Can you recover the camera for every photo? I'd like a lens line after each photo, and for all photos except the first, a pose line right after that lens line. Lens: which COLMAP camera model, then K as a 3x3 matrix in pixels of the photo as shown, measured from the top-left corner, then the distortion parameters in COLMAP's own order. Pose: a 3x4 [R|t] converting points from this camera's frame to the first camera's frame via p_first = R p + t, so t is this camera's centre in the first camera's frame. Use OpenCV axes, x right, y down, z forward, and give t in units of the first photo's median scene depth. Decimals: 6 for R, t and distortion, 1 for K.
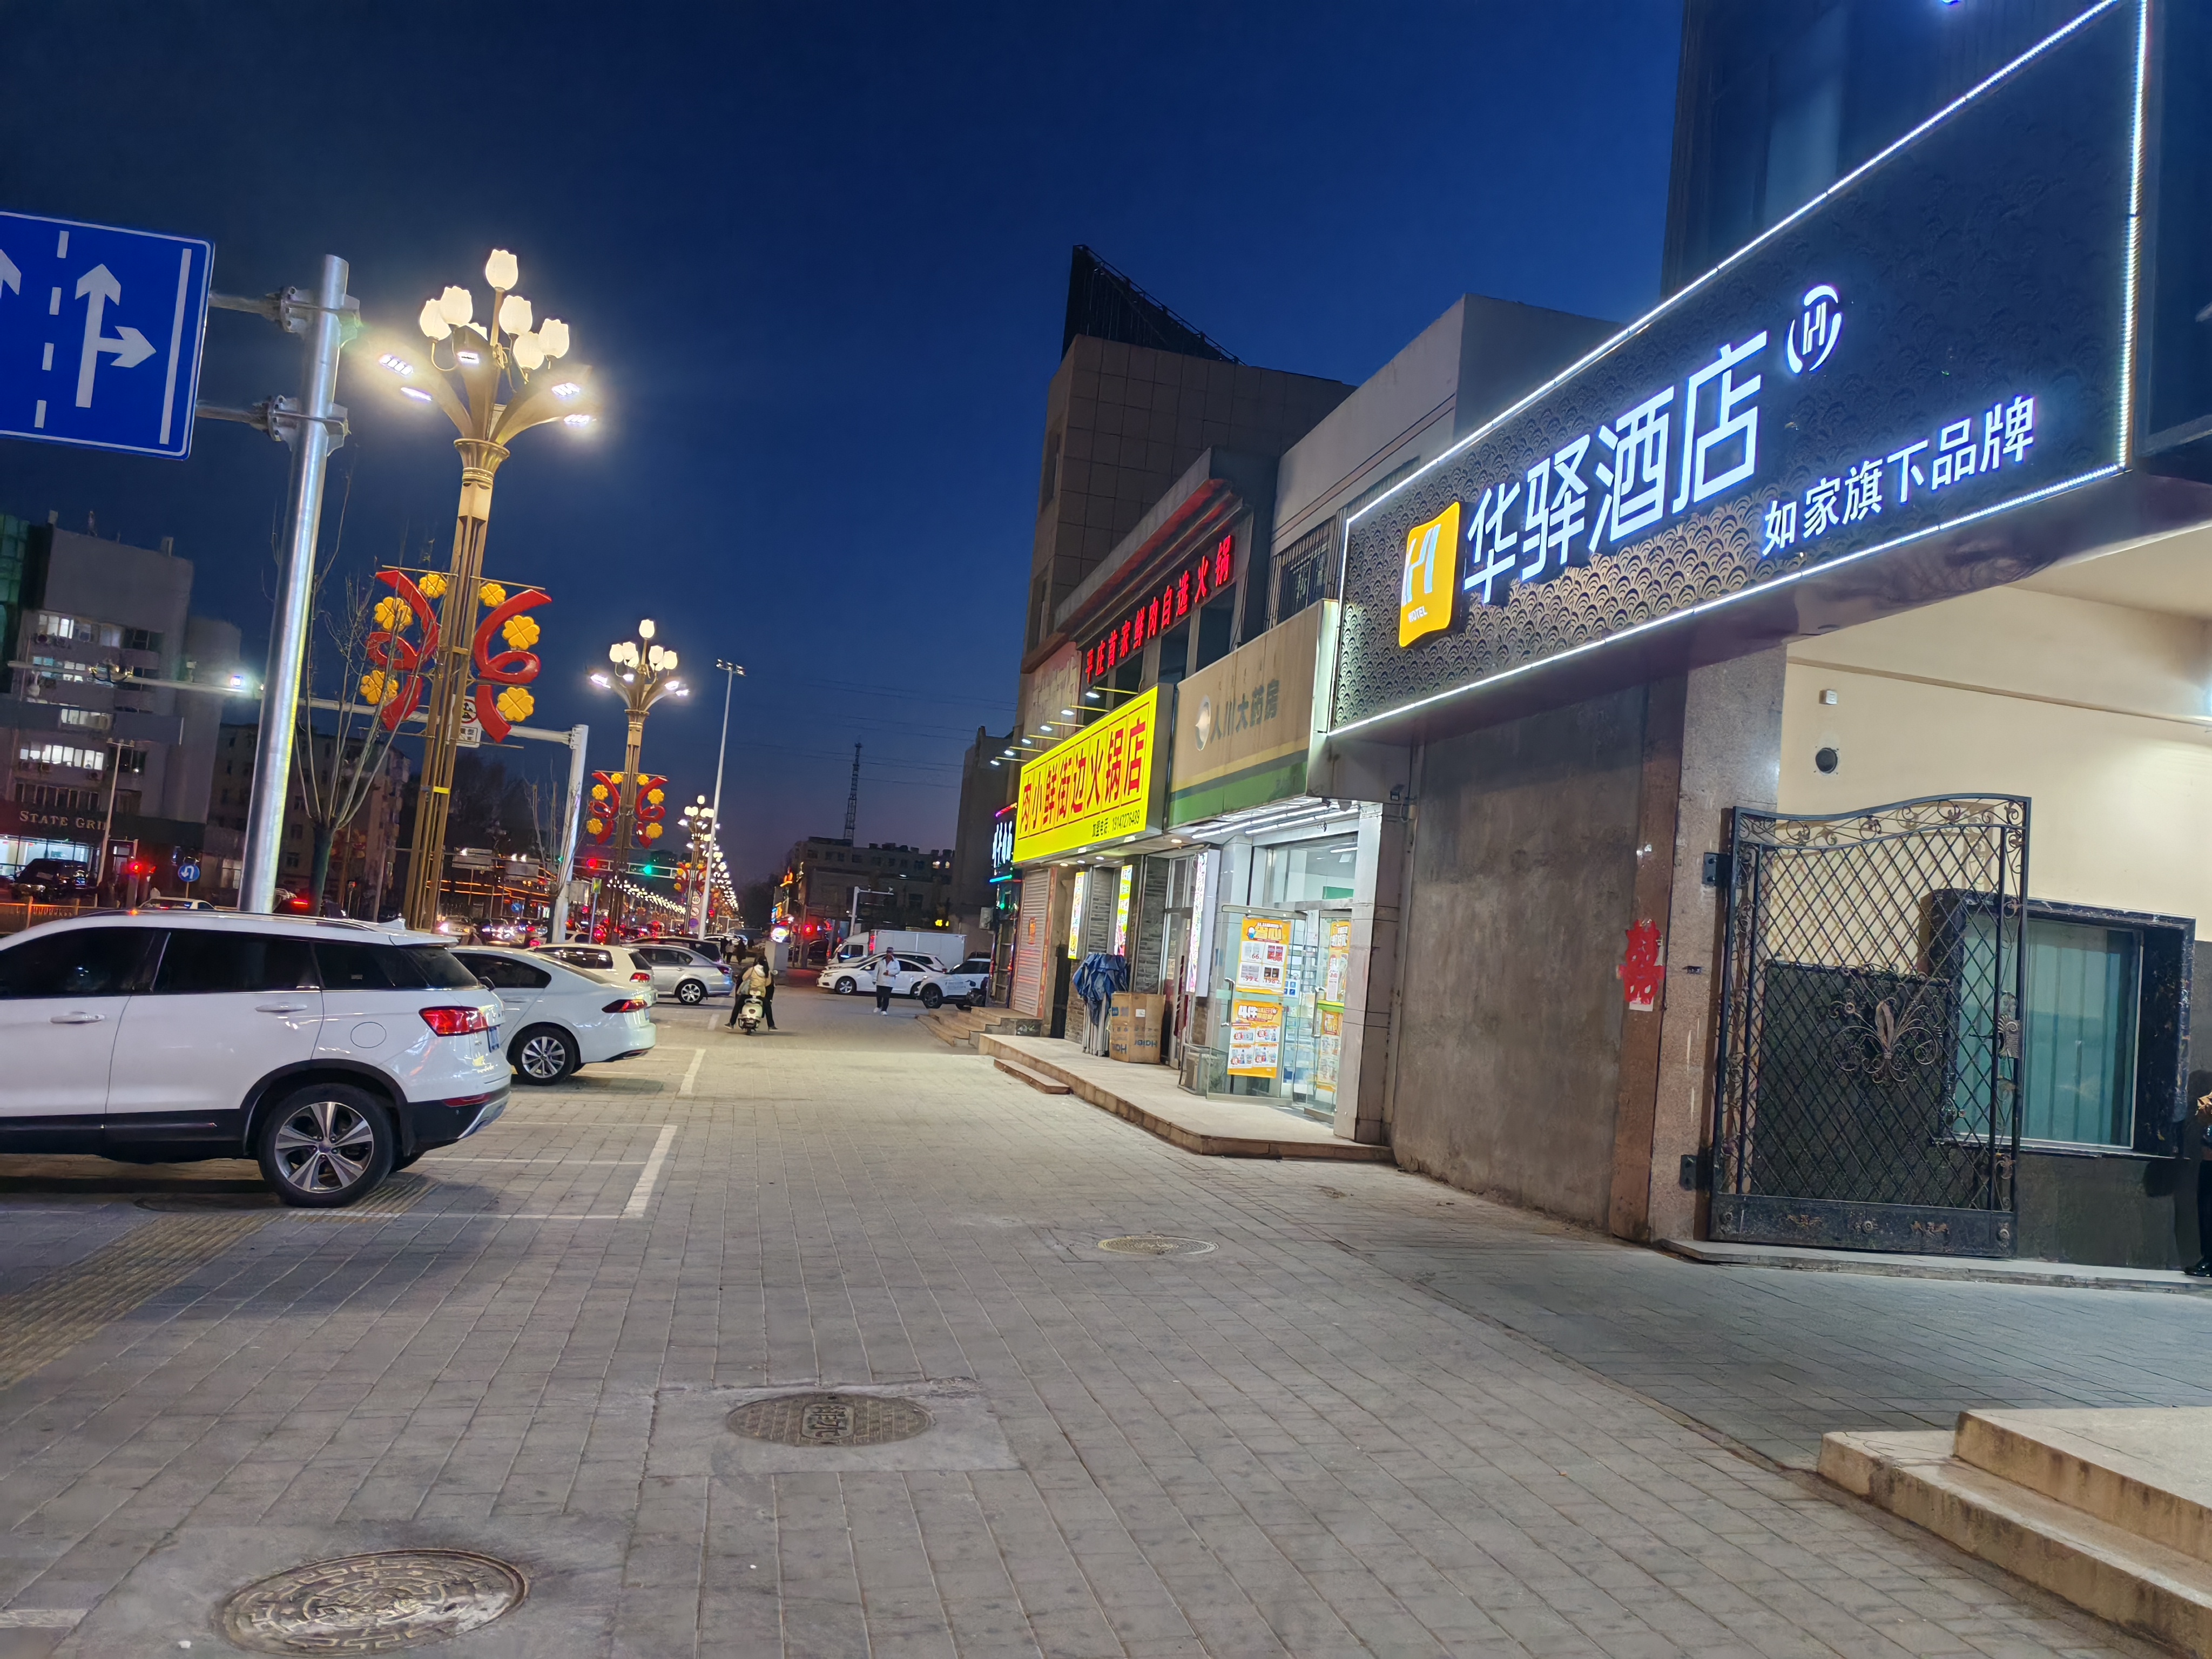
lens RADIAL K [[1716.6, 0, 1105.0], [0, 1716.6, 836.3], [0, 0, 1]] dist [0.019738, -0.002601]
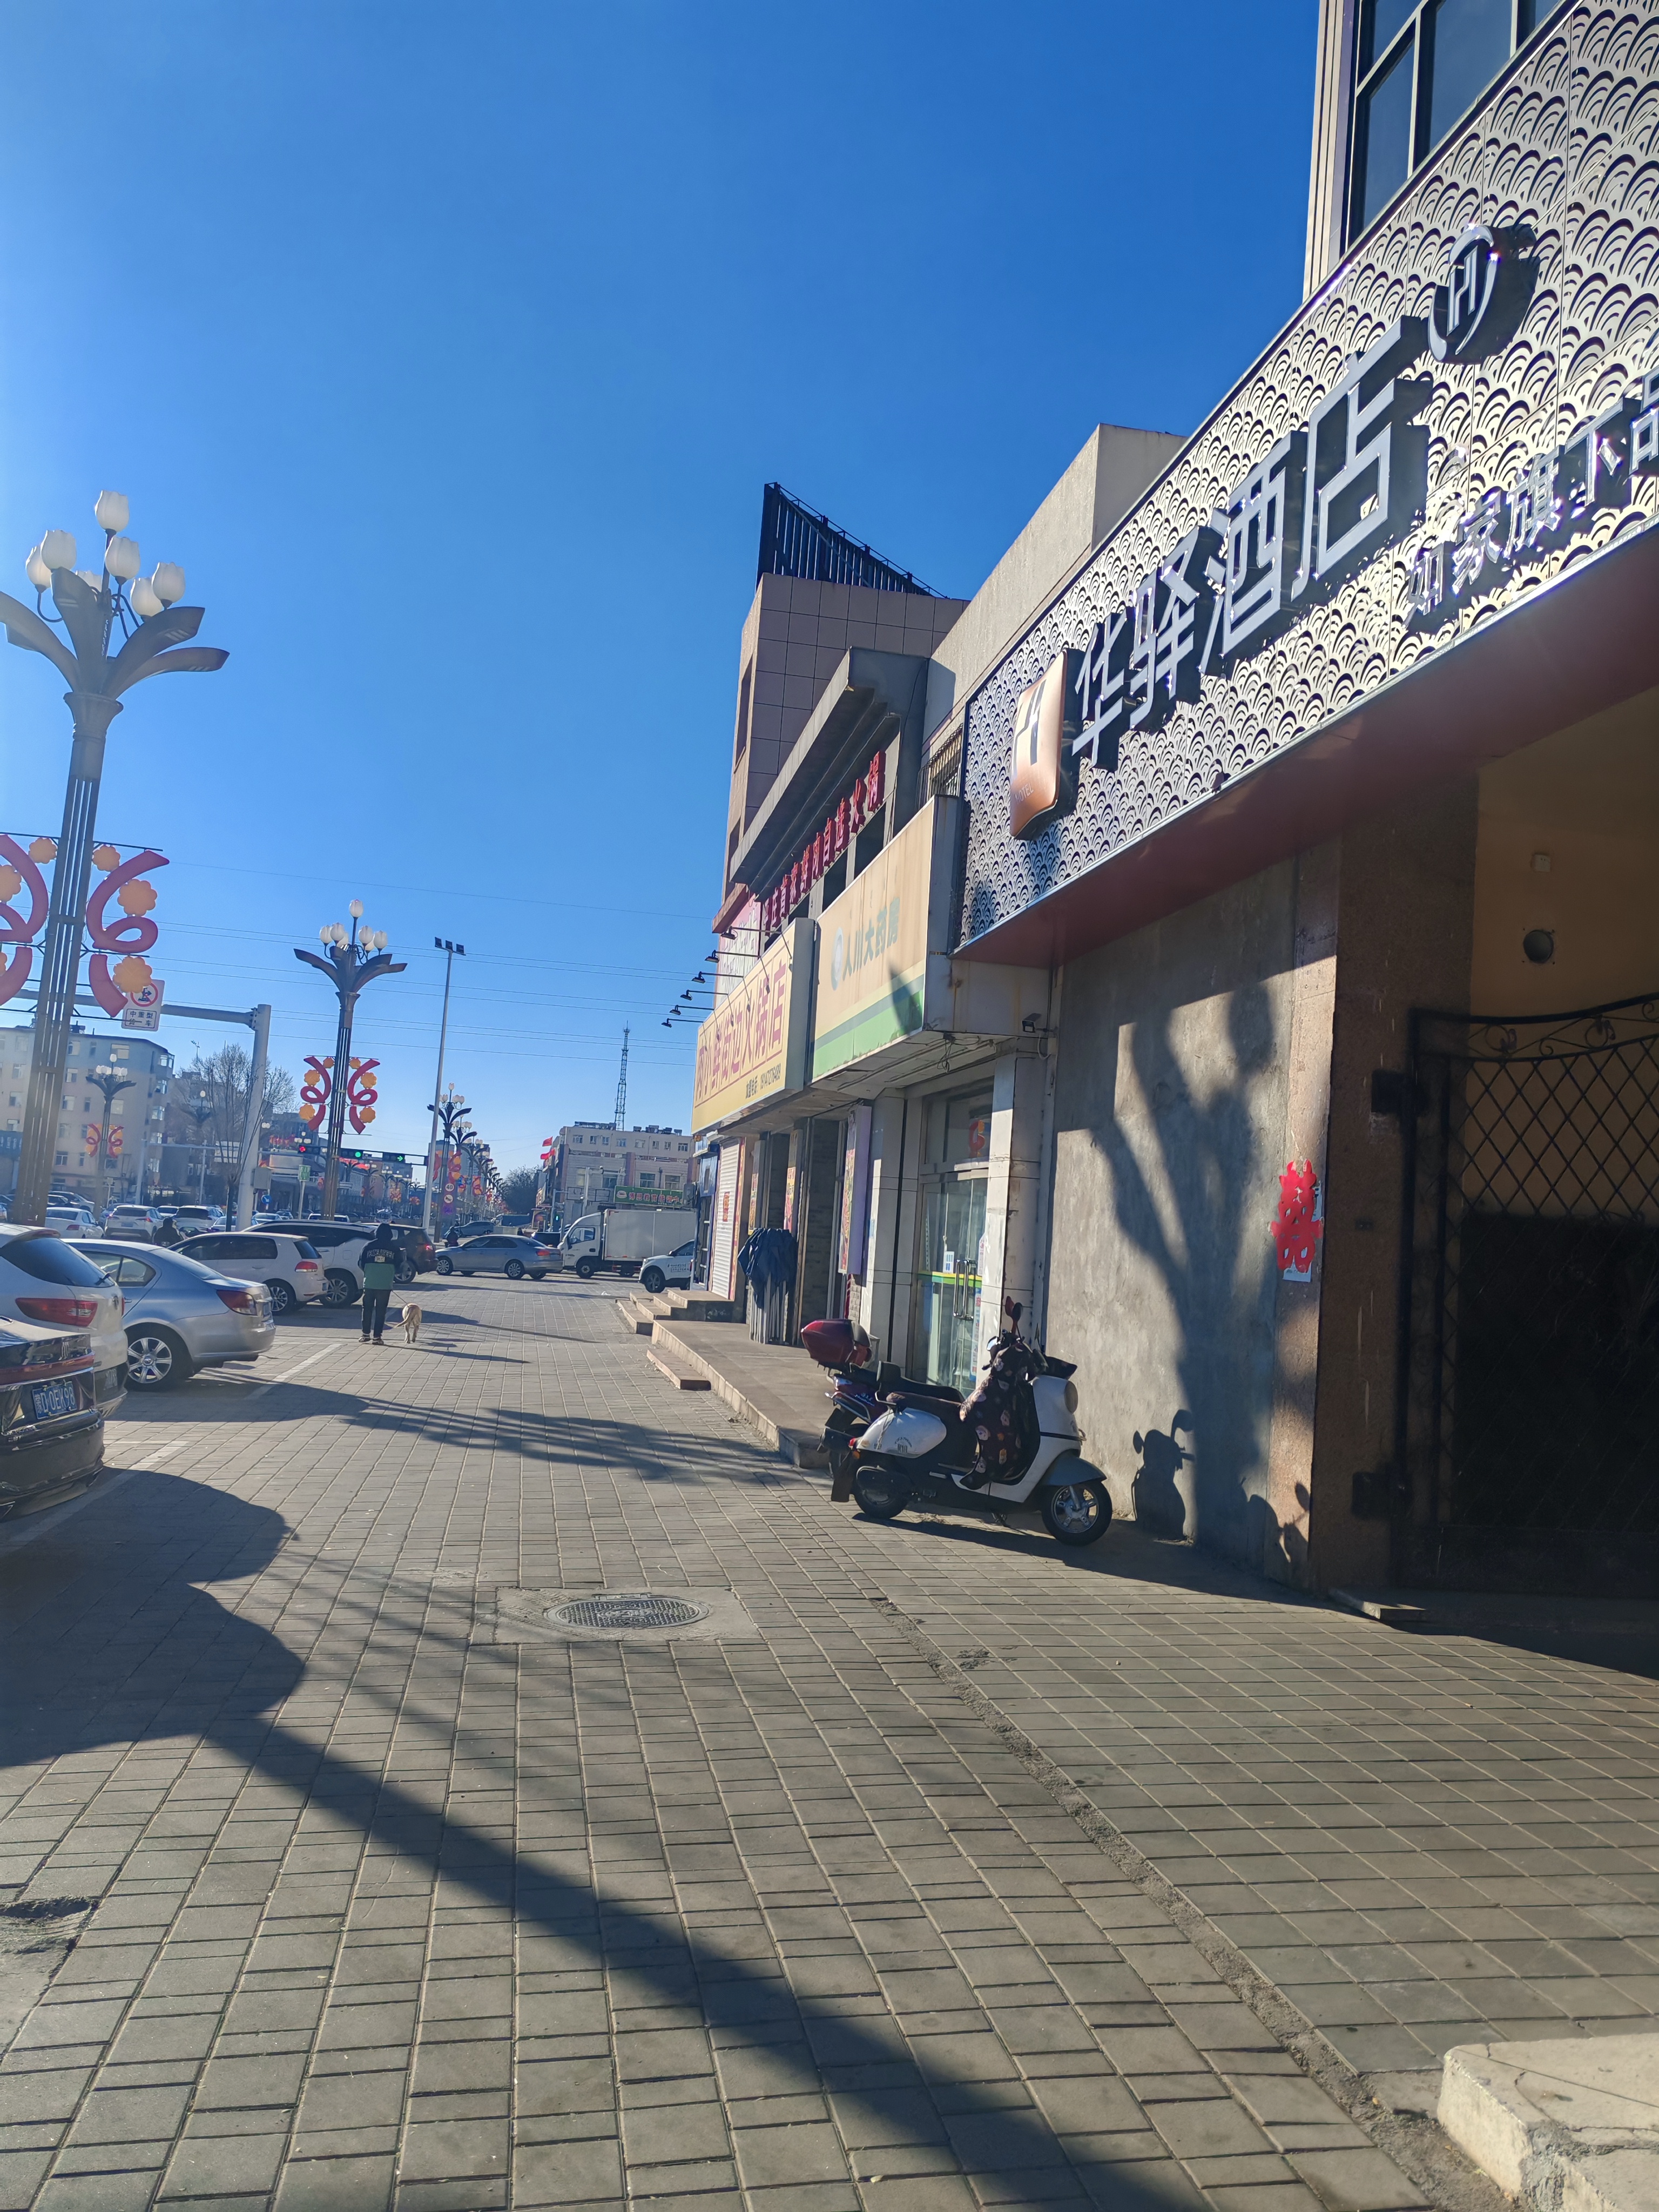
lens RADIAL K [[1716.6, 0, 768.3], [0, 1716.6, 1091.1], [0, 0, 1]] dist [0.019738, -0.002601]
pose [[0.997654, -0.030793, -0.061142, 0.129014], [0.029954, 0.999445, -0.014593, 0.021762], [0.061557, 0.012727, 0.998022, 0.228917]]
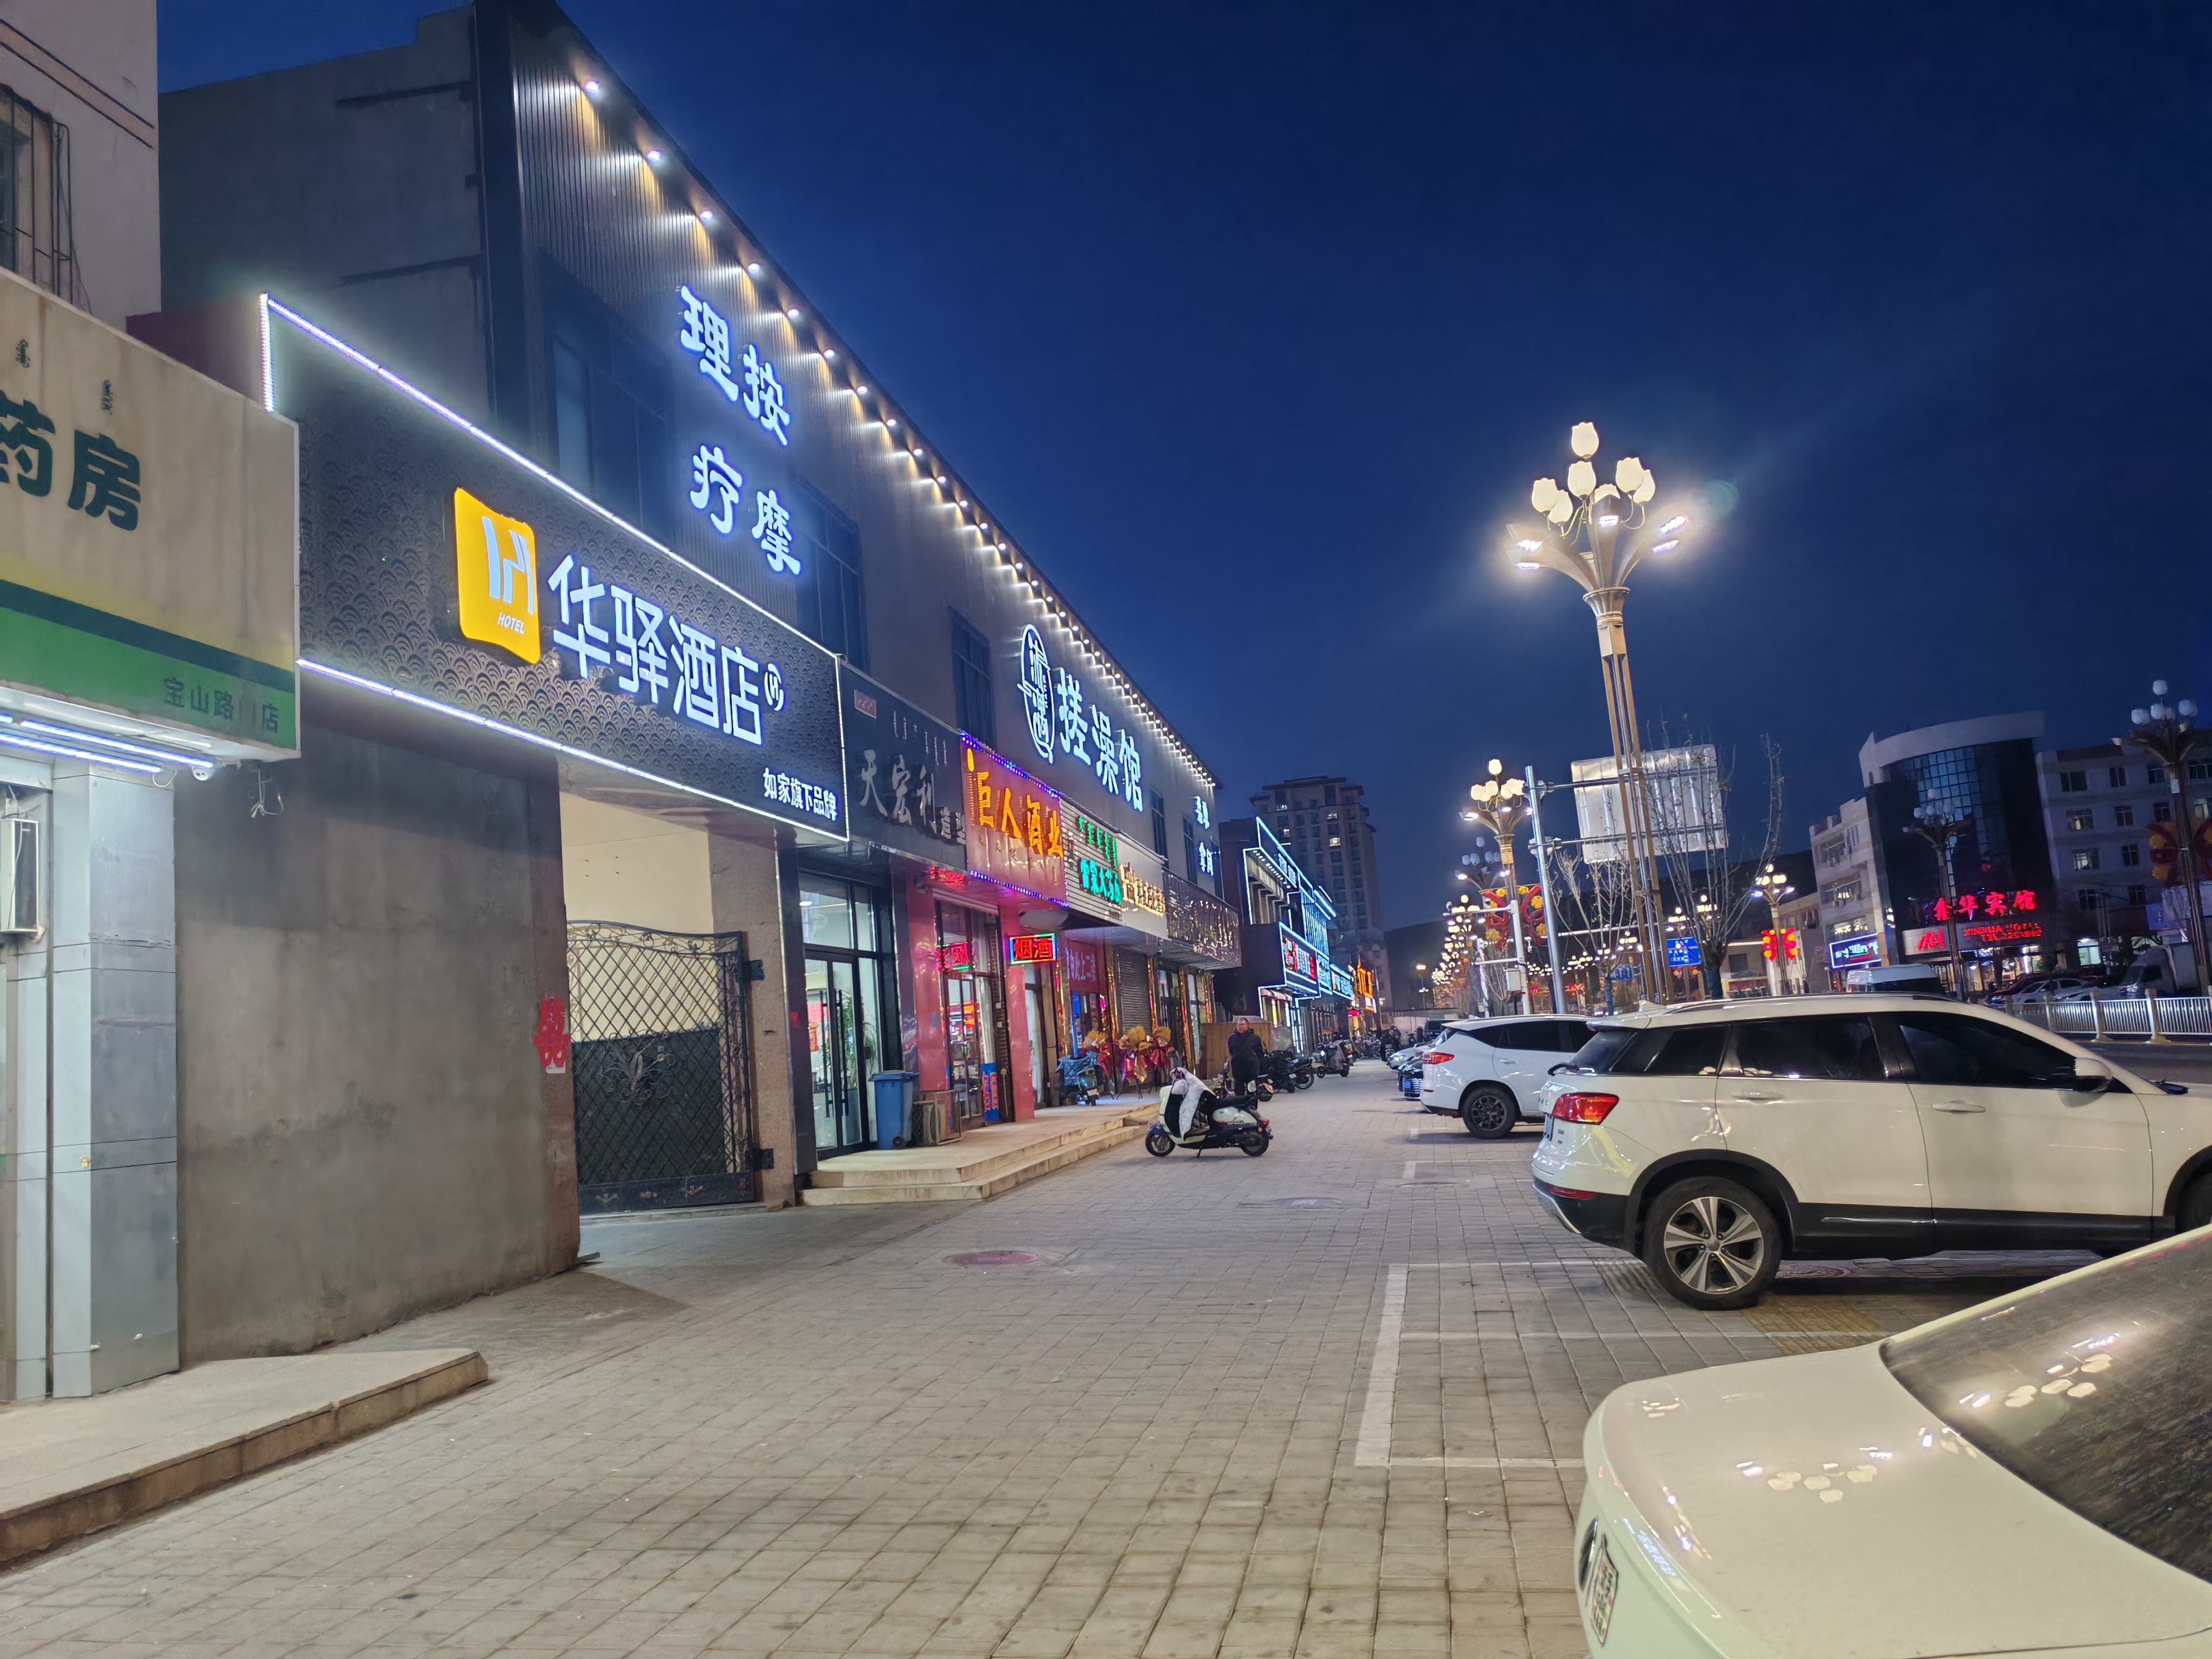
lens RADIAL K [[1716.6, 0, 1117.7], [0, 1716.6, 825.1], [0, 0, 1]] dist [0.019738, -0.002601]
pose [[-0.928249, 0.028290, 0.370881, -0.484765], [-0.035837, 0.985663, -0.164878, 0.115136], [-0.370228, -0.166339, -0.913927, 1.974588]]
